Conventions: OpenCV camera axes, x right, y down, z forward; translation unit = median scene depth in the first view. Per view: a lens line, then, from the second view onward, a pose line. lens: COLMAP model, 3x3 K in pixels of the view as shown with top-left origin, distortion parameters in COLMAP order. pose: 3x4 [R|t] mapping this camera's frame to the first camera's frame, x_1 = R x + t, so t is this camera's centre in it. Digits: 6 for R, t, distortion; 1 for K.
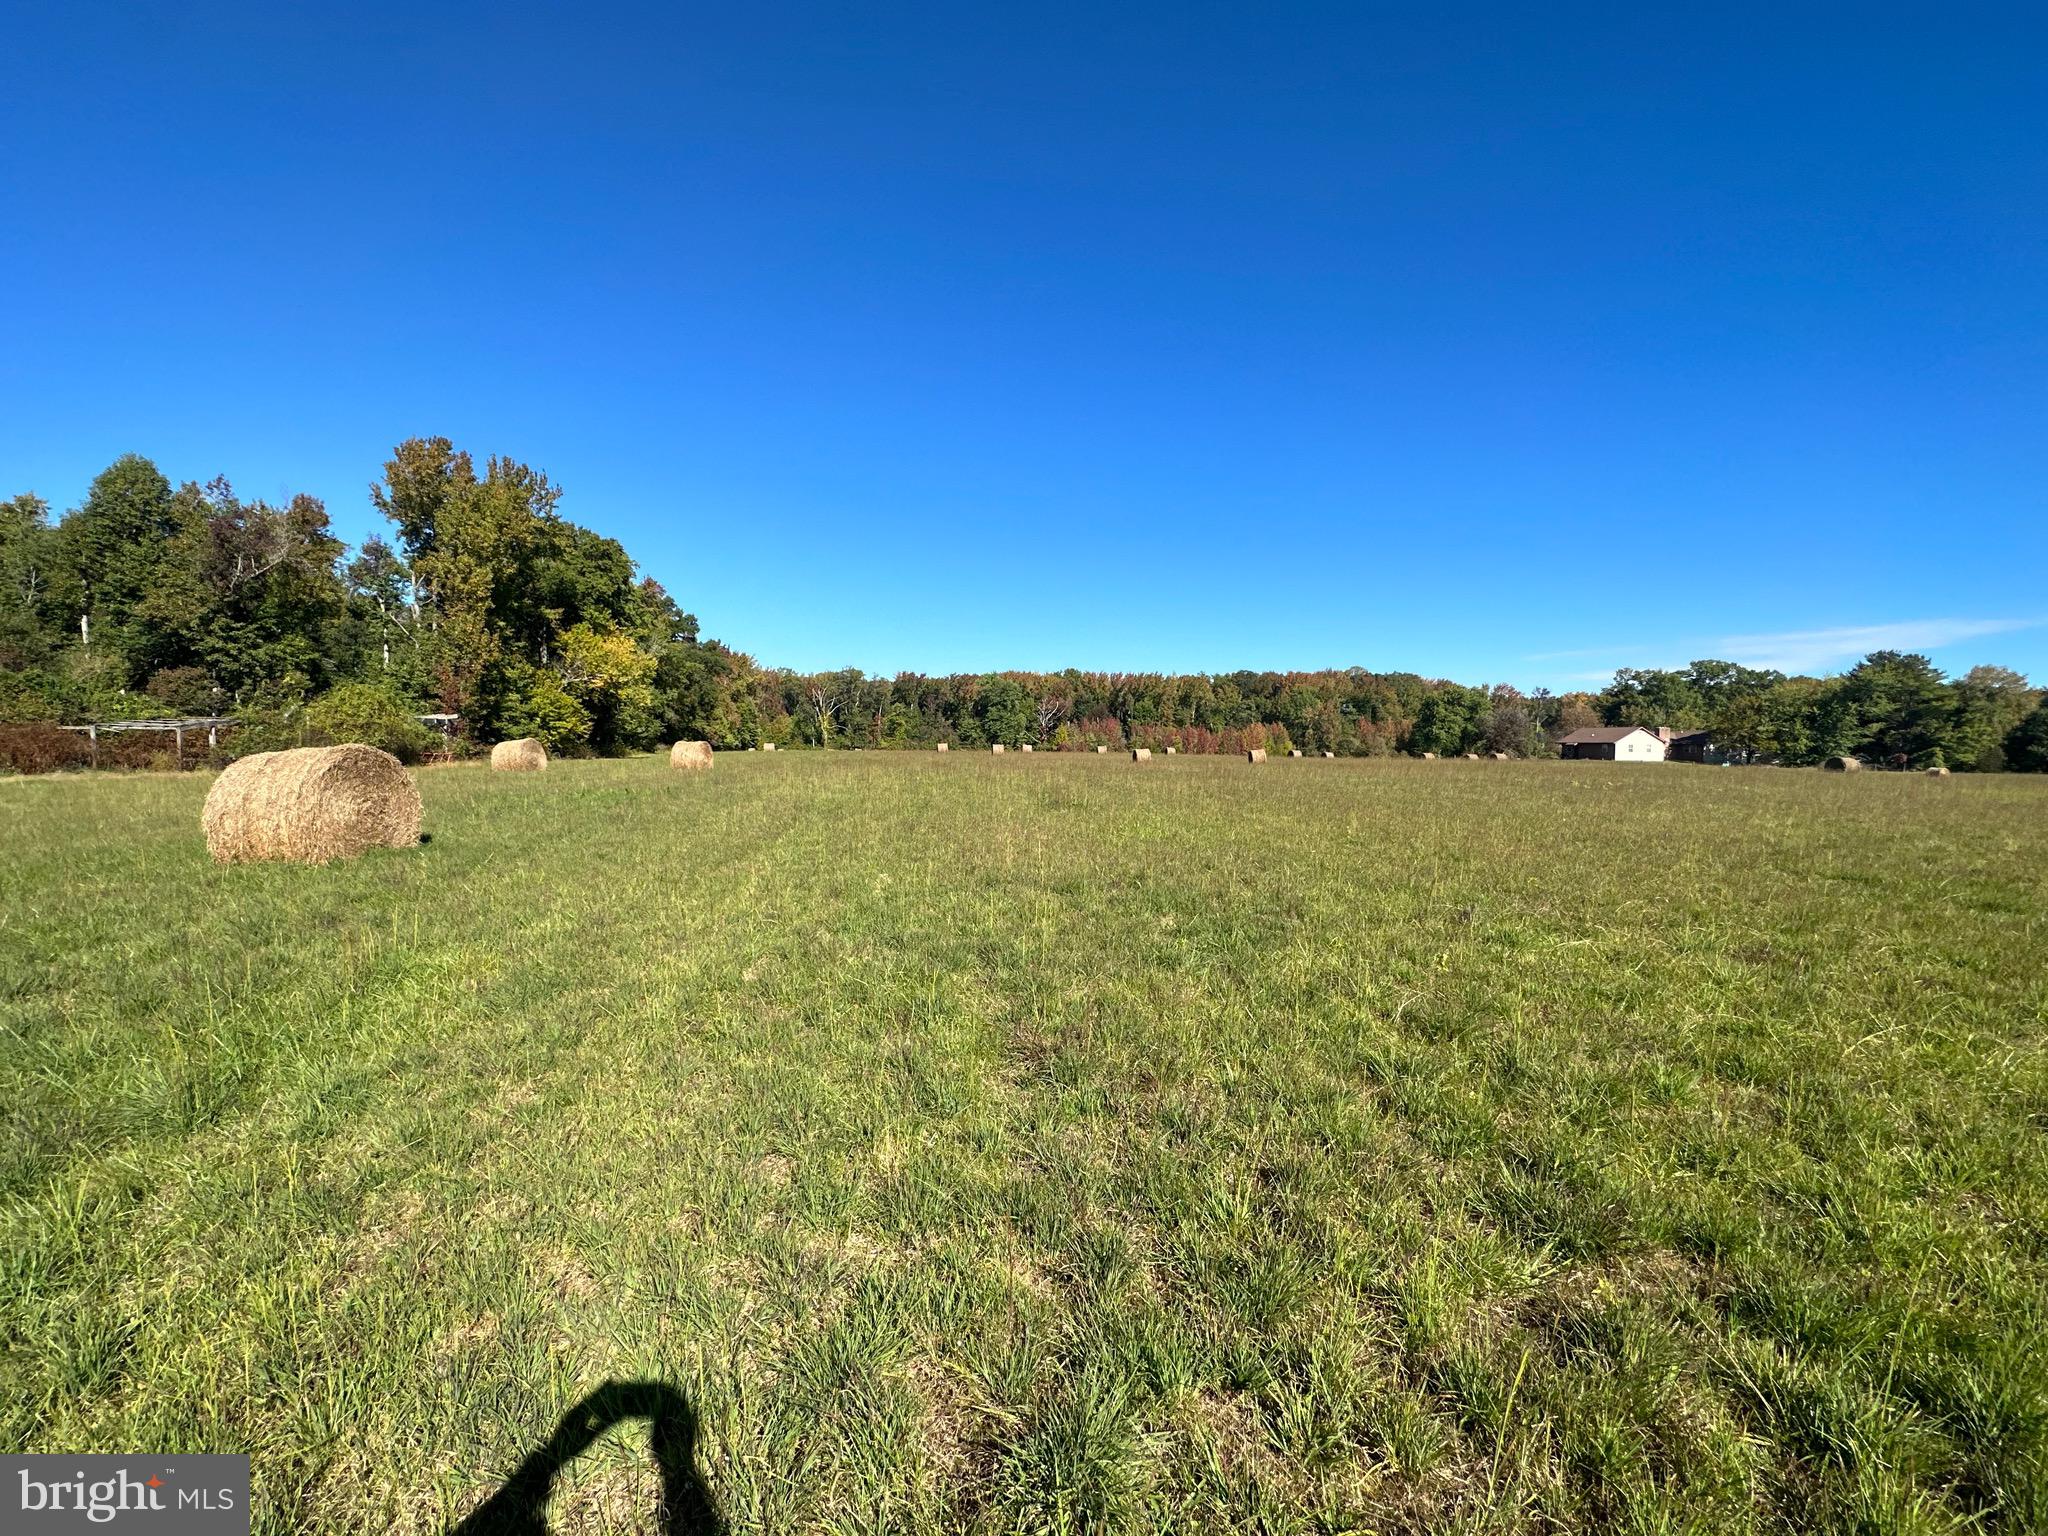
lens RADIAL K [[811.8, 0, 1019.7], [0, 811.8, 770.7], [0, 0, 1]] dist [-0.004070, -0.000402]
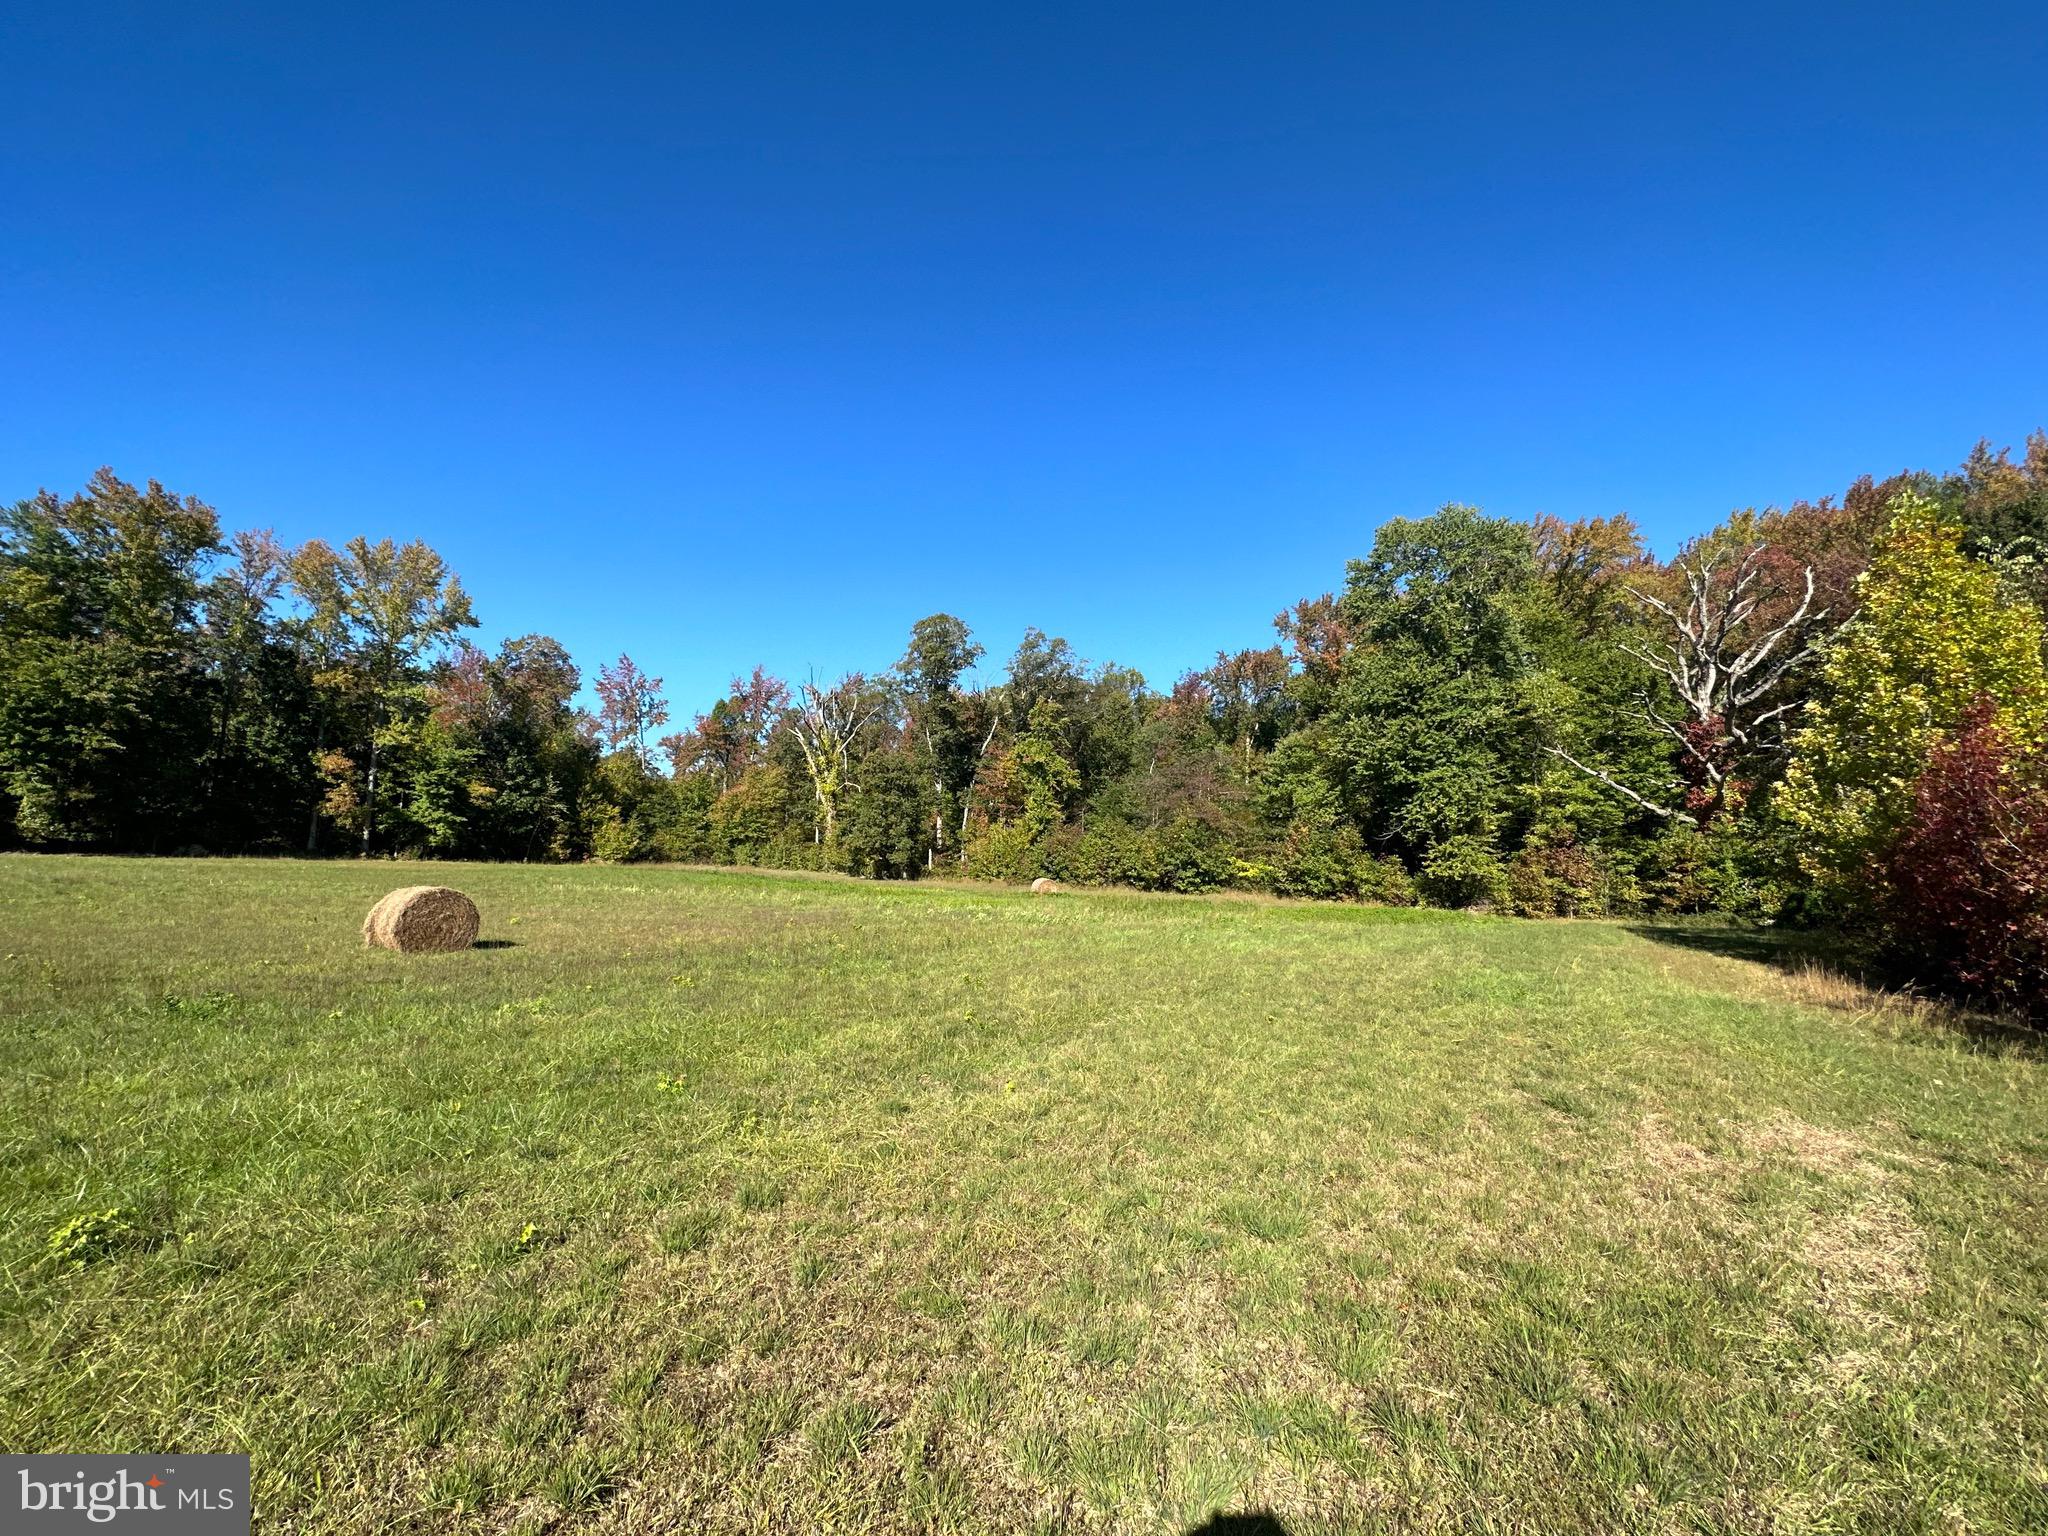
lens RADIAL K [[811.8, 0, 1019.7], [0, 811.8, 770.7], [0, 0, 1]] dist [-0.004070, -0.000402]
pose [[0.745409, -0.068655, -0.663062, 0.071914], [-0.032826, 0.989695, -0.139378, -0.037144], [0.665798, 0.125659, 0.735474, 1.677940]]
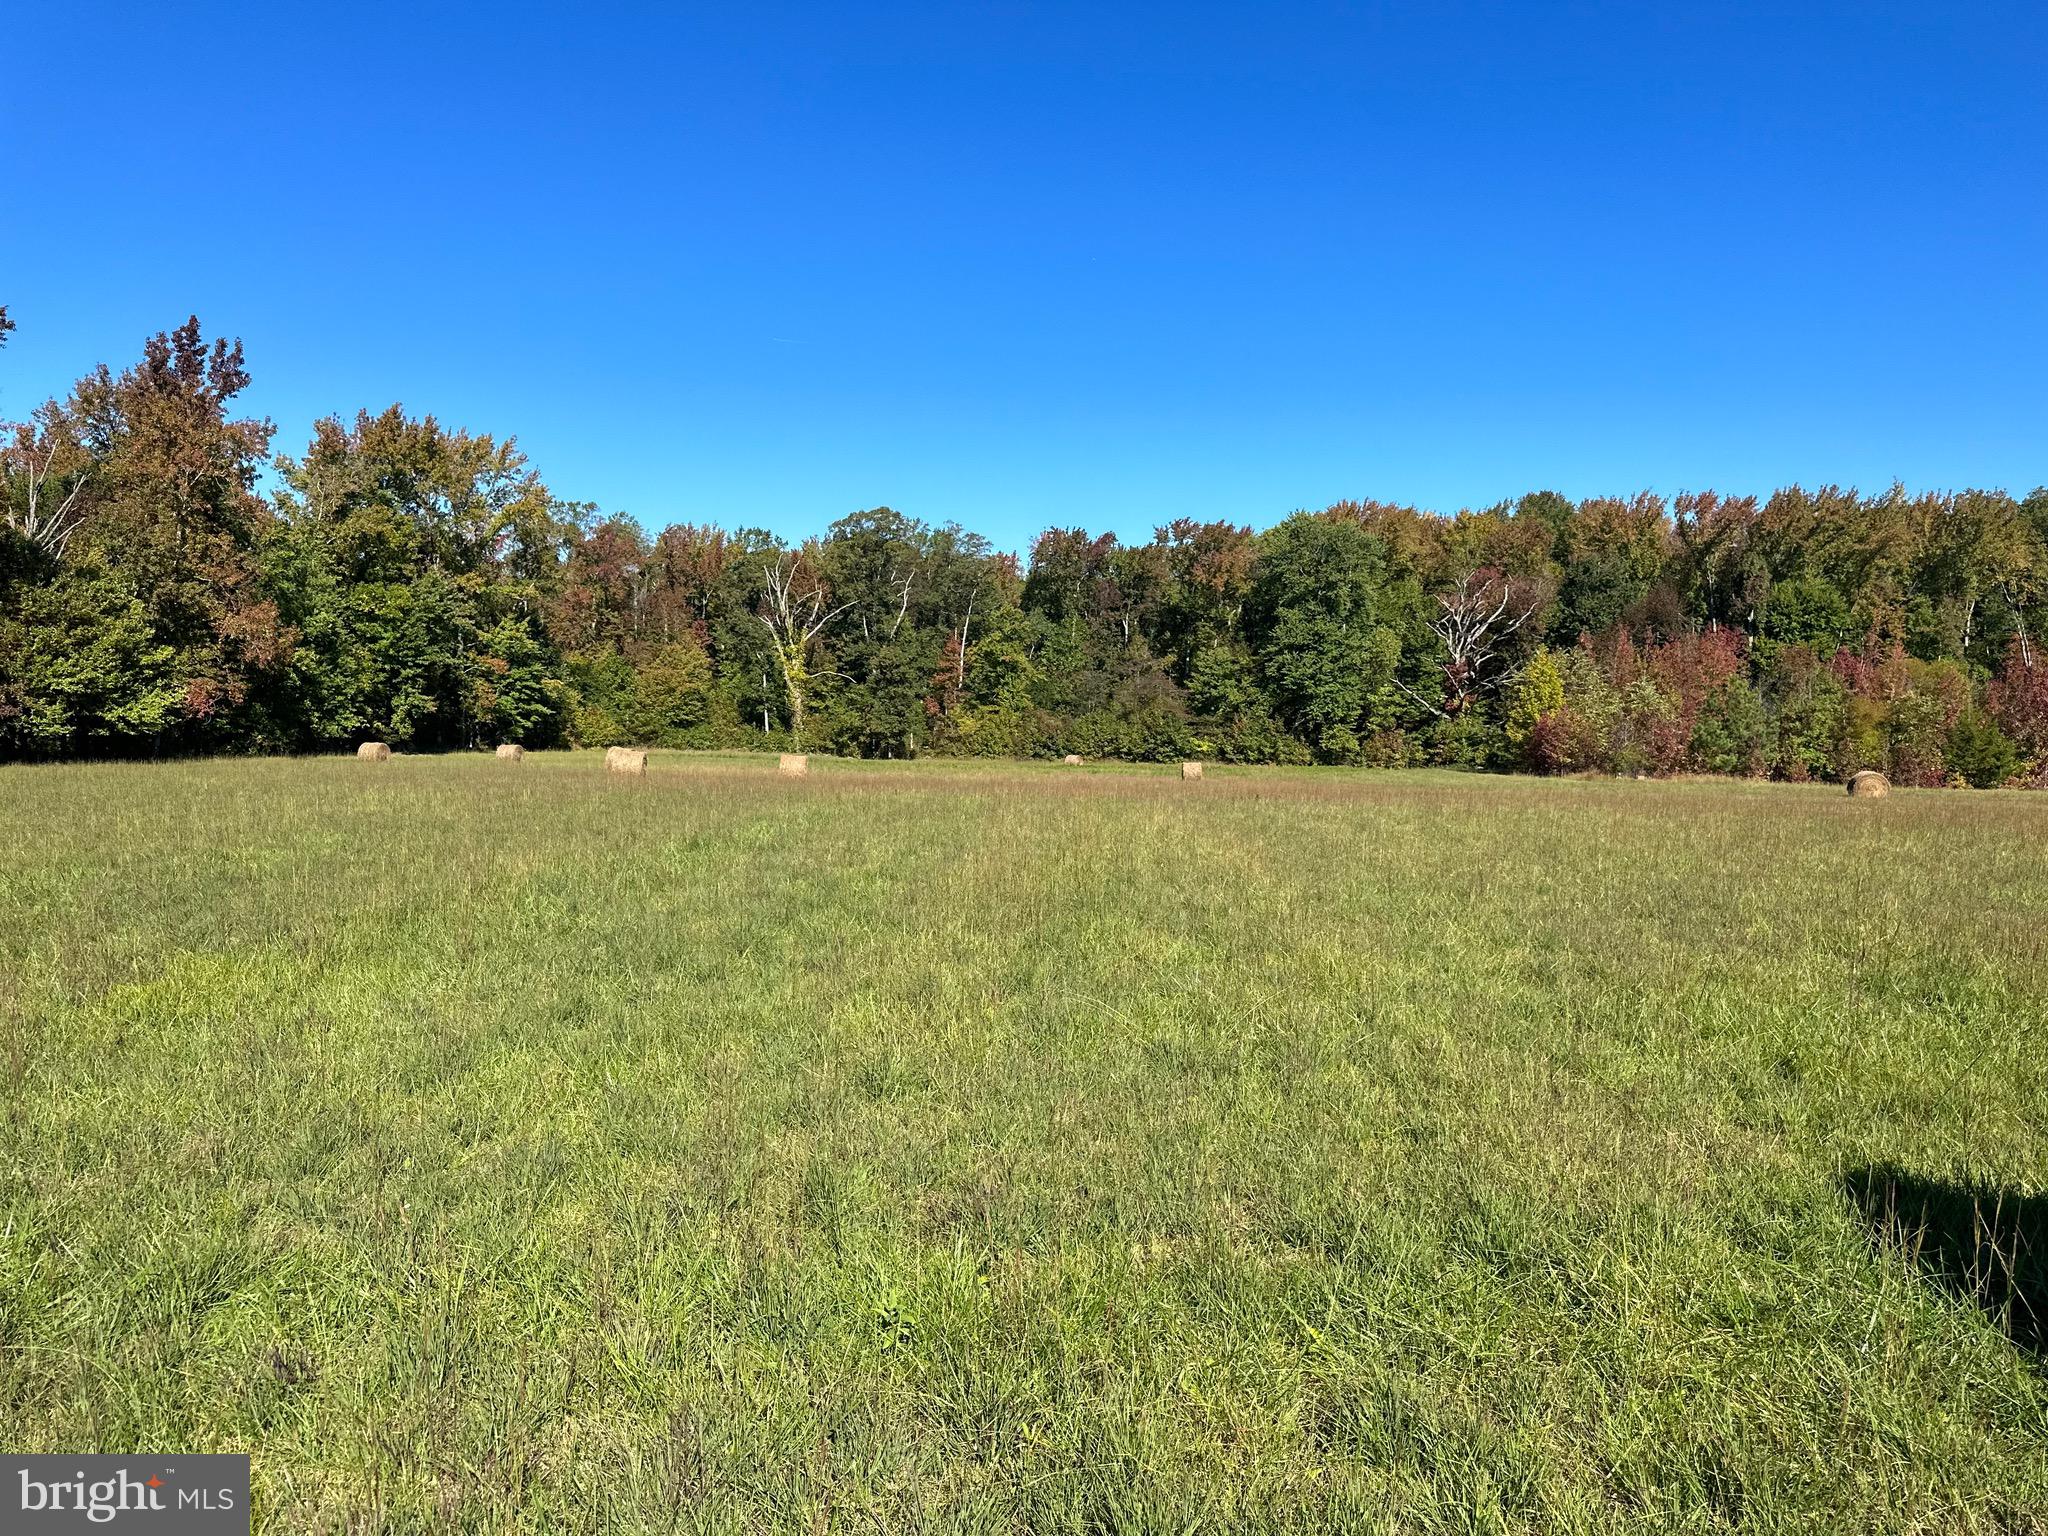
lens RADIAL K [[1441.1, 0, 1011.5], [0, 1441.1, 765.7], [0, 0, 1]] dist [0.077493, -0.000089]
pose [[0.971766, 0.002015, -0.235938, -0.012449], [-0.002581, 0.999994, -0.002090, -0.030465], [0.235932, 0.002639, 0.971766, 0.881748]]
